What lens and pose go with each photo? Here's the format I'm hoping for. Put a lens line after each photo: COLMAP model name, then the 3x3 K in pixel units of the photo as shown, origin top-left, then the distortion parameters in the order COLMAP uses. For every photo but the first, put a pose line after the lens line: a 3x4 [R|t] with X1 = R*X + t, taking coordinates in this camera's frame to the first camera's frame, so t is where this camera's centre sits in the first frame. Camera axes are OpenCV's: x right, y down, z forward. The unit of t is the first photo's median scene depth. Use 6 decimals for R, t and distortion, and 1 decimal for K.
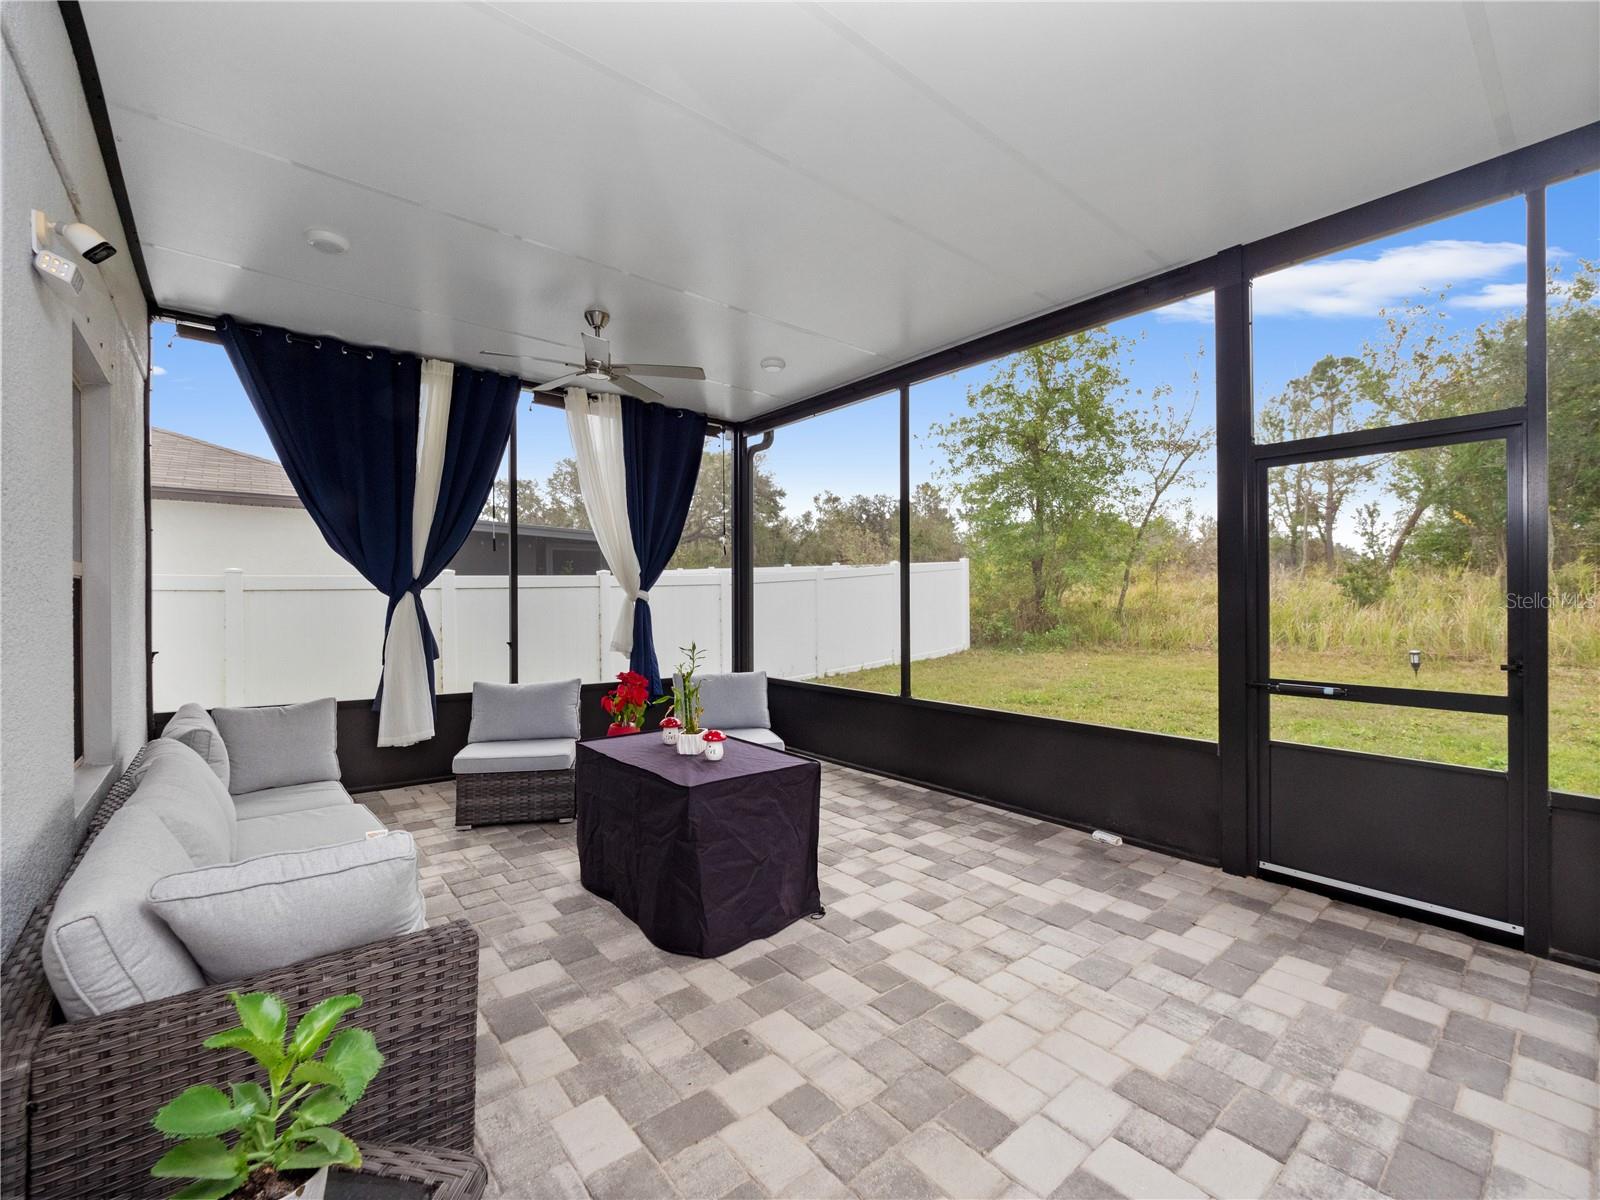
lens RADIAL K [[681.1, 0, 794.1], [0, 681.1, 593.8], [0, 0, 1]] dist [-0.001926, -0.004284]
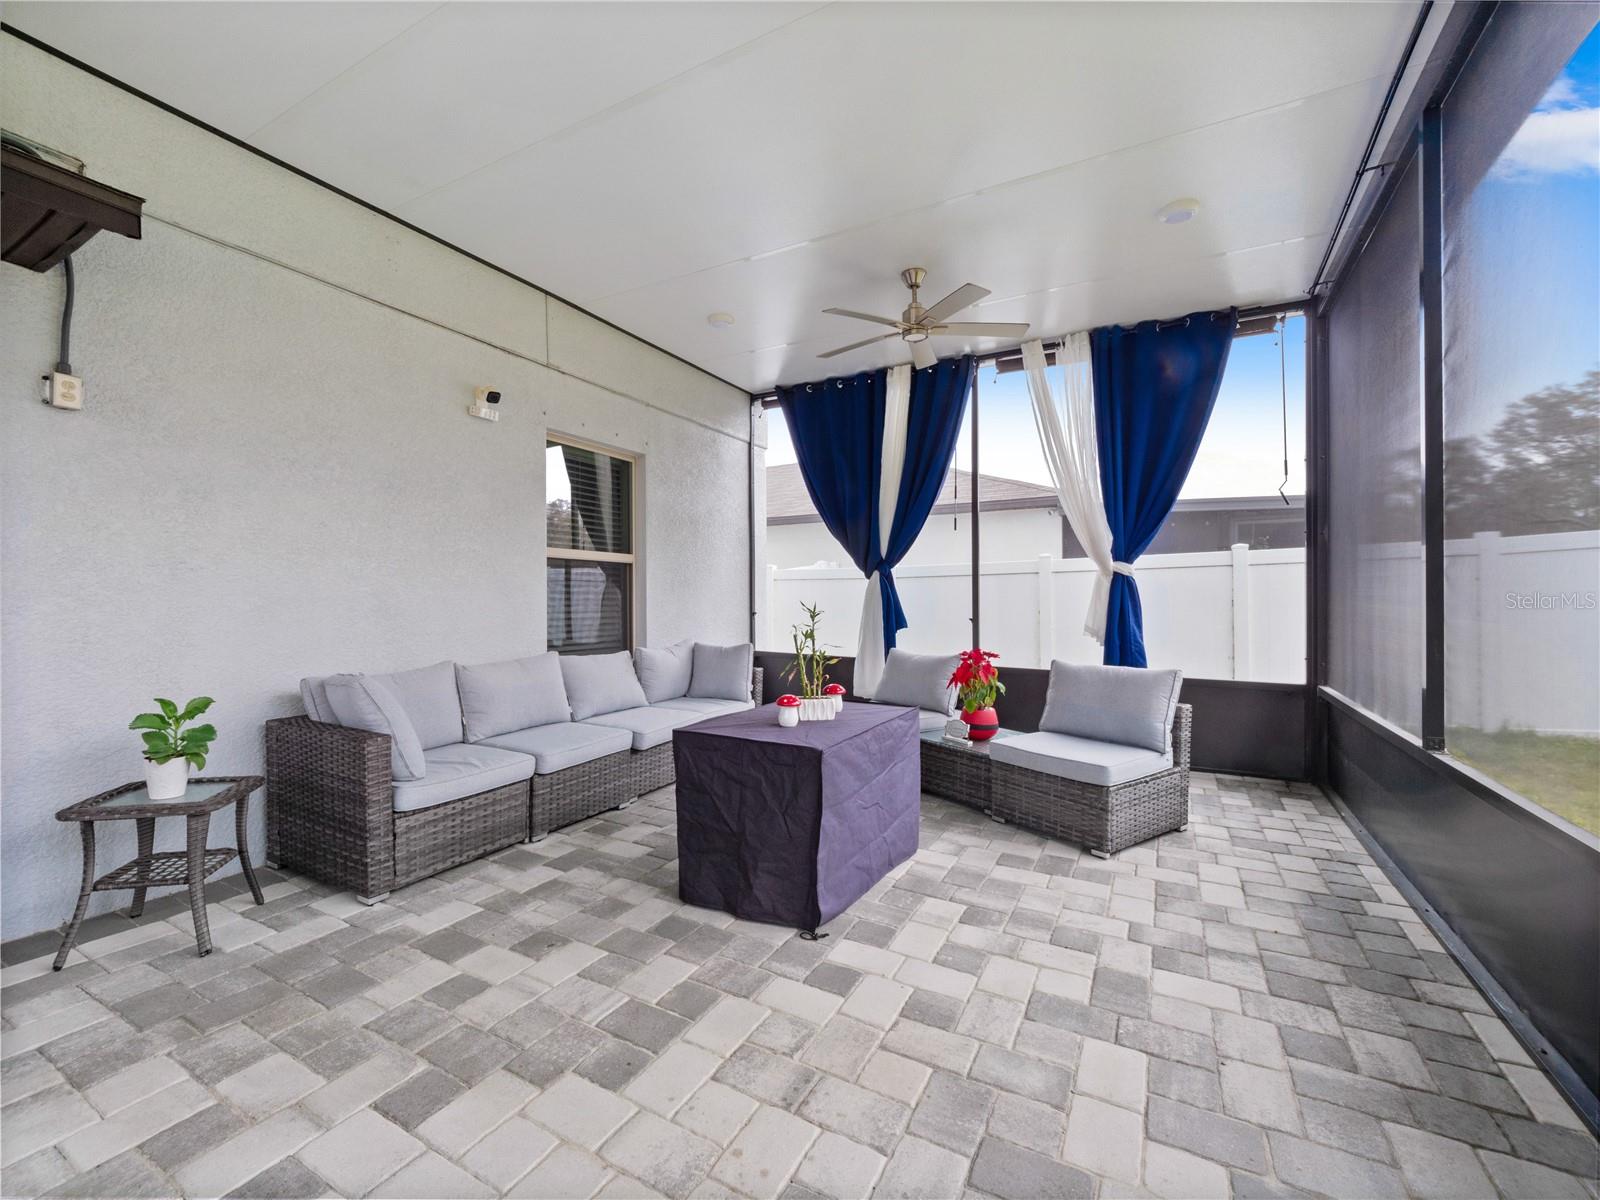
lens RADIAL K [[681.1, 0, 792.1], [0, 681.1, 606.2], [0, 0, 1]] dist [-0.001926, -0.004284]
pose [[0.362030, 0.010183, -0.932111, 0.571930], [0.007160, 0.999880, 0.013705, 0.048088], [0.932139, -0.011636, 0.361914, 0.503905]]
